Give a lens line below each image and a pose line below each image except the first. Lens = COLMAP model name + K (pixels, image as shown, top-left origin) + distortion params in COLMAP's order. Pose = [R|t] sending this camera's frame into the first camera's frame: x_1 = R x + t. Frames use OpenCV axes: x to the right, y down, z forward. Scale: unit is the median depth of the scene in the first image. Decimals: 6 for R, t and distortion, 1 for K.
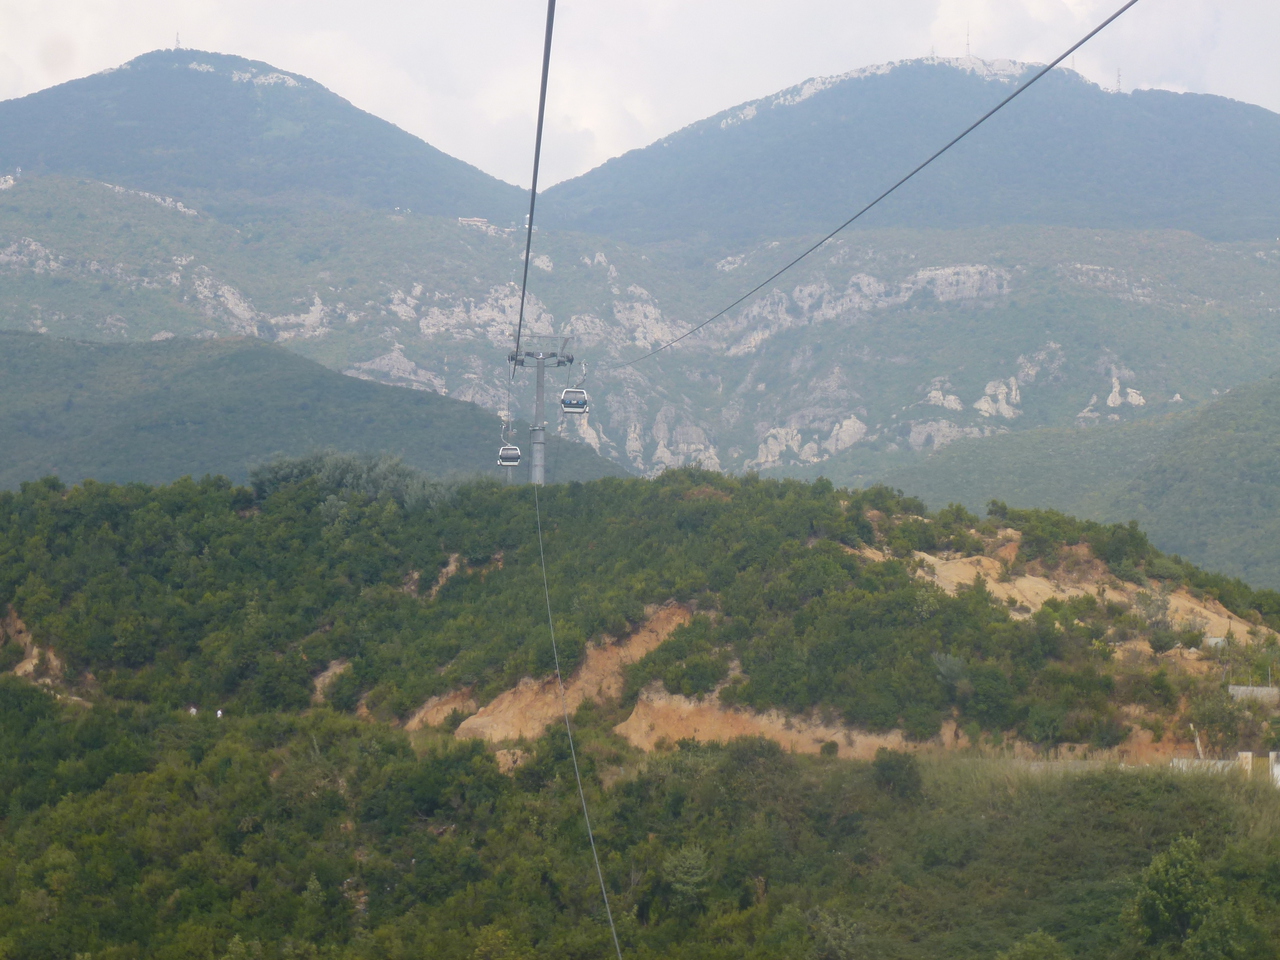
lens RADIAL K [[3319.4, 0, 640.1], [0, 3319.4, 479.5], [0, 0, 1]] dist [0.630056, 0.000000]
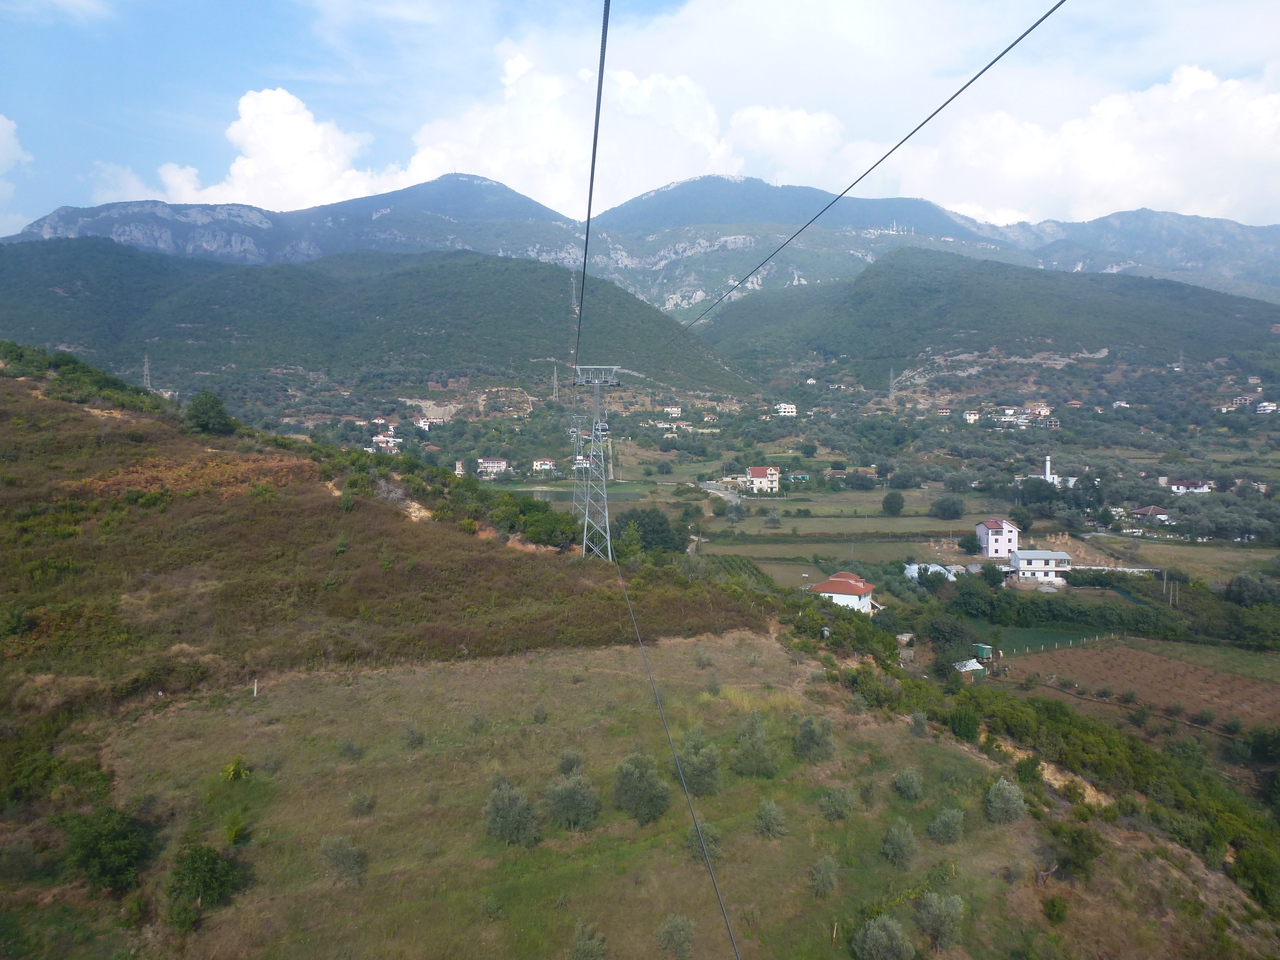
lens RADIAL K [[917.3, 0, 640.0], [0, 917.3, 480.8], [0, 0, 1]] dist [-0.063892, 0.019401]
pose [[0.999297, -0.023004, 0.029597, -0.010135], [0.017965, 0.986875, 0.160486, 0.013136], [-0.032901, -0.159842, 0.986594, 0.235732]]
